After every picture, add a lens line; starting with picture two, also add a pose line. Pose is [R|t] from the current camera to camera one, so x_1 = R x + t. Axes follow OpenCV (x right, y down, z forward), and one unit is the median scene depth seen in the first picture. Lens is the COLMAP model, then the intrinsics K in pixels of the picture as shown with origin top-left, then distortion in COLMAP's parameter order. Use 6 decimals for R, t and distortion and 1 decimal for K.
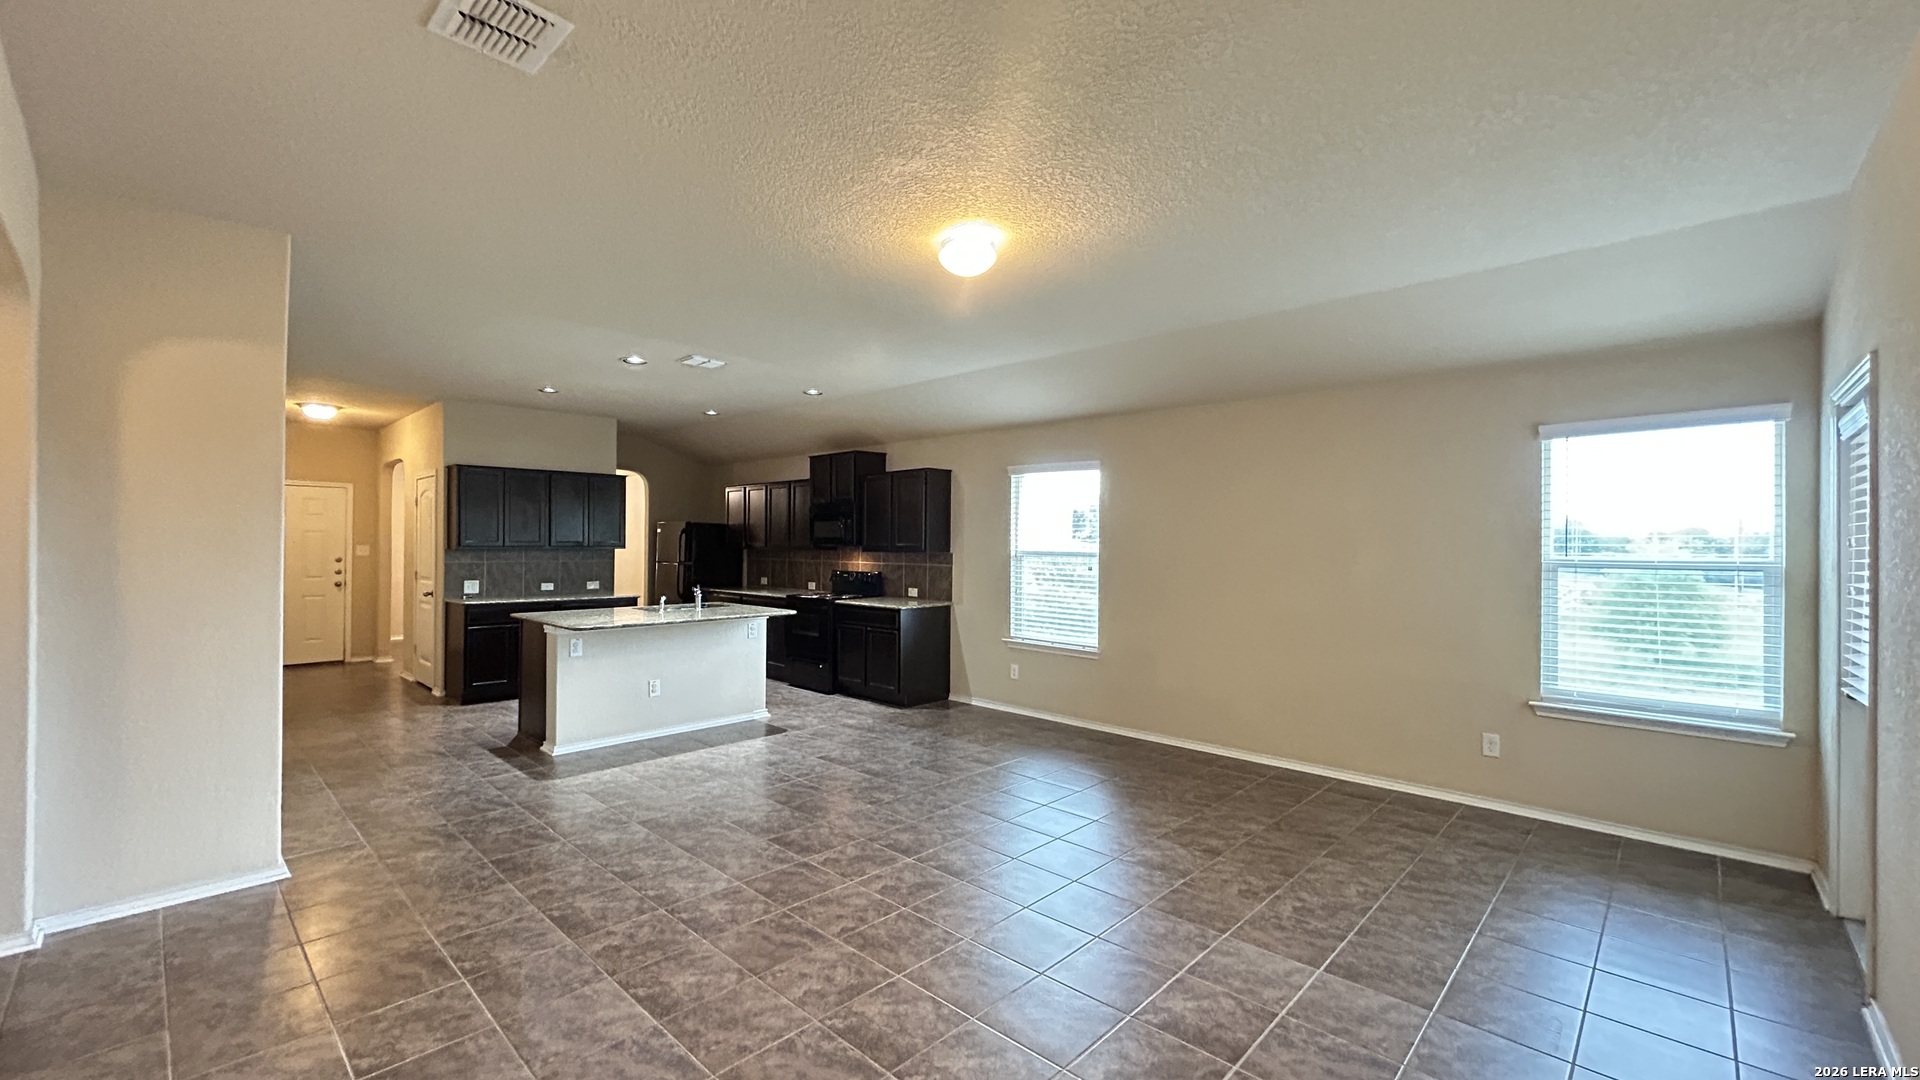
lens RADIAL K [[770.8, 0, 963.2], [0, 770.8, 533.1], [0, 0, 1]] dist [-0.001286, -0.000160]
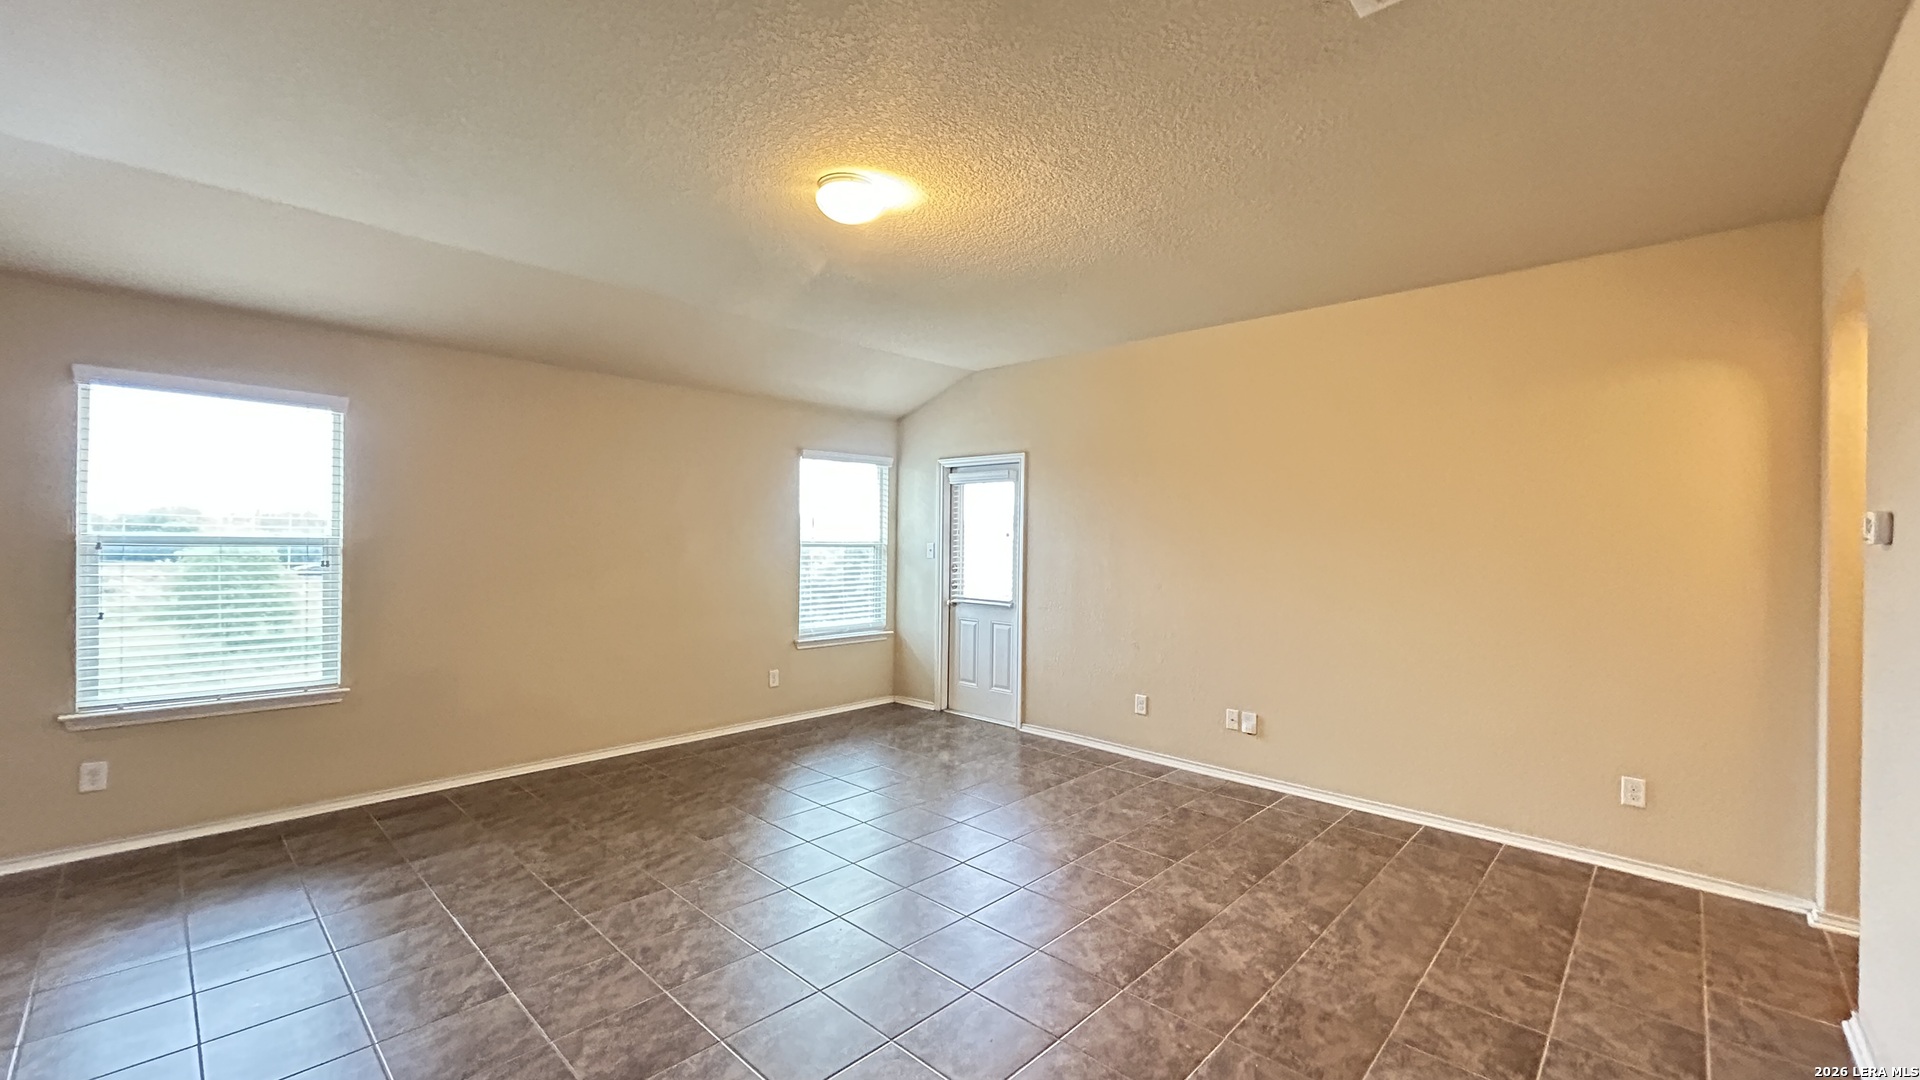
lens RADIAL K [[773.2, 0, 962.3], [0, 773.2, 540.4], [0, 0, 1]] dist [-0.000704, 0.000180]
pose [[0.001993, -0.011455, 0.999932, -0.403646], [-0.024376, 0.999637, 0.011500, 0.005519], [-0.999701, -0.024398, 0.001713, 0.403011]]
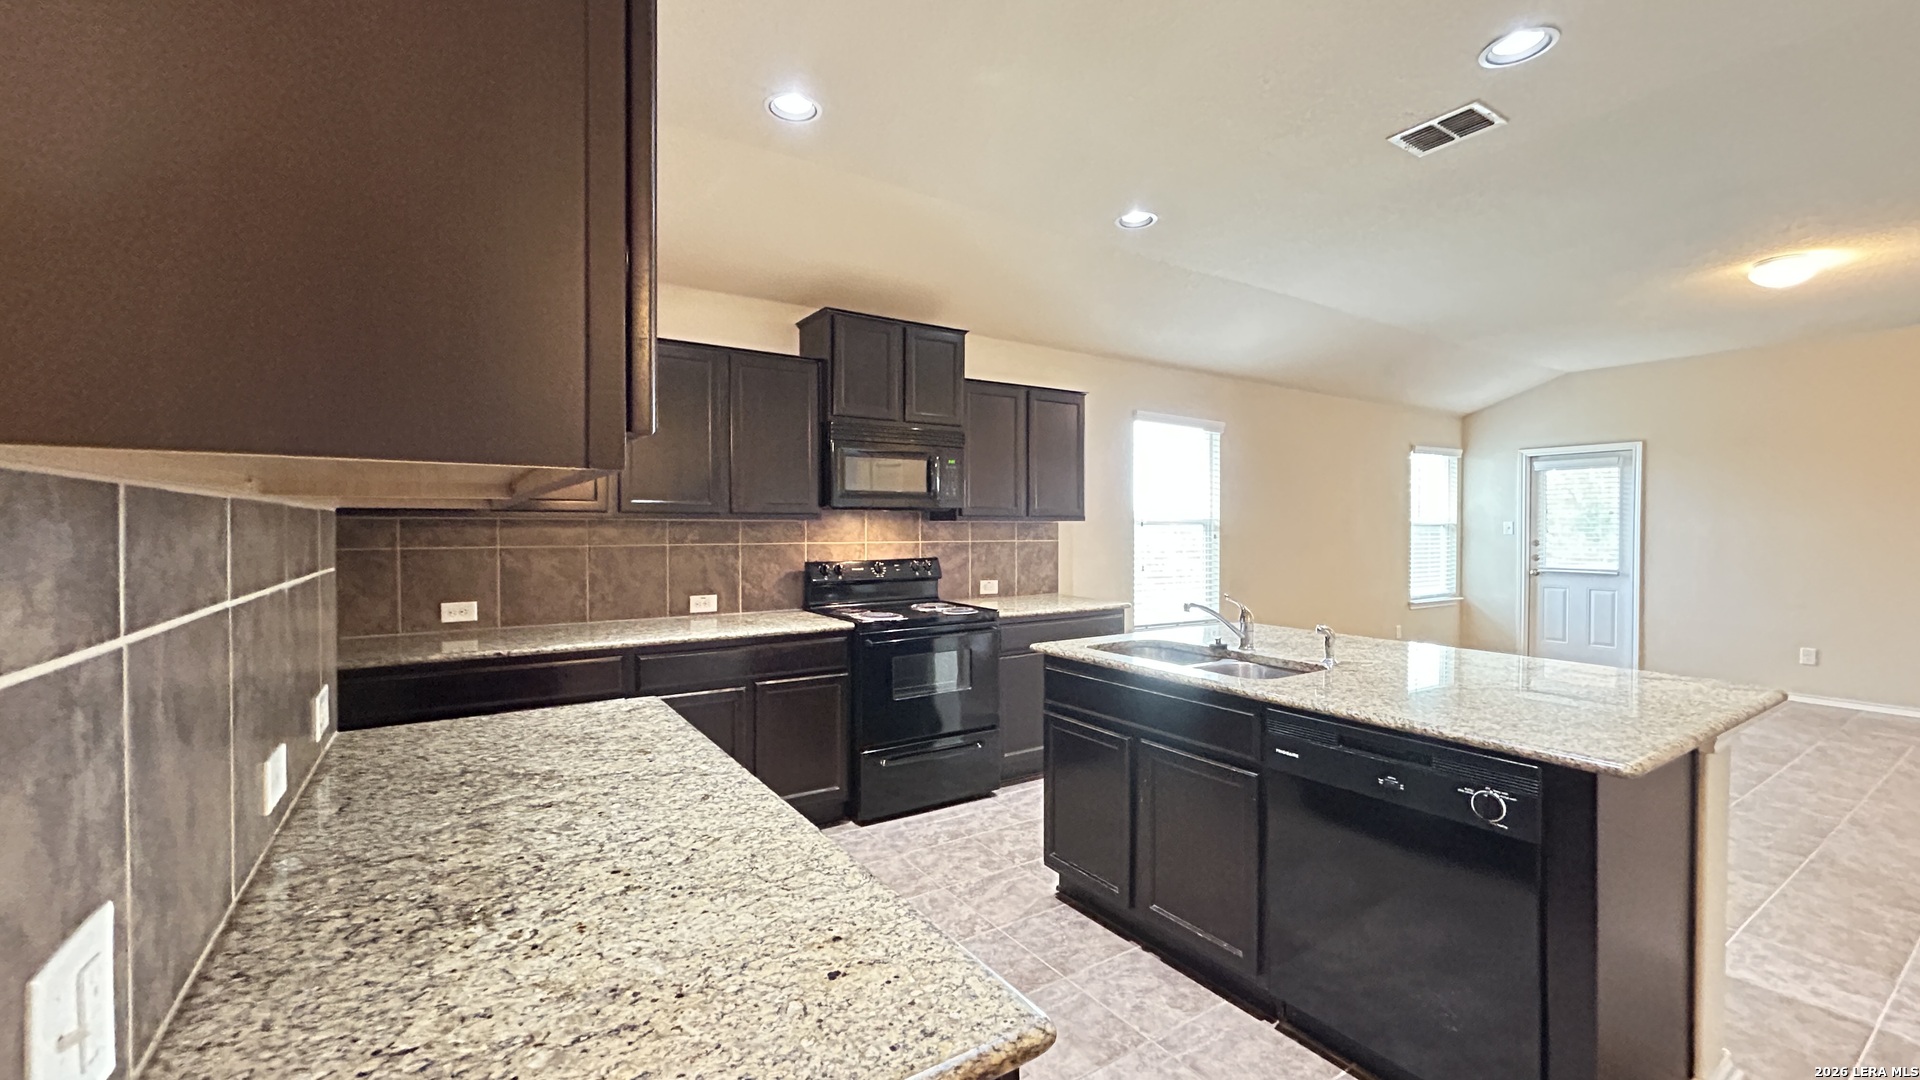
lens RADIAL K [[770.8, 0, 963.2], [0, 770.8, 533.1], [0, 0, 1]] dist [-0.001286, -0.000160]
pose [[0.229826, -0.015122, 0.973114, -0.697399], [-0.011320, 0.999770, 0.018210, 0.024458], [-0.973166, -0.015201, 0.229602, 0.924498]]
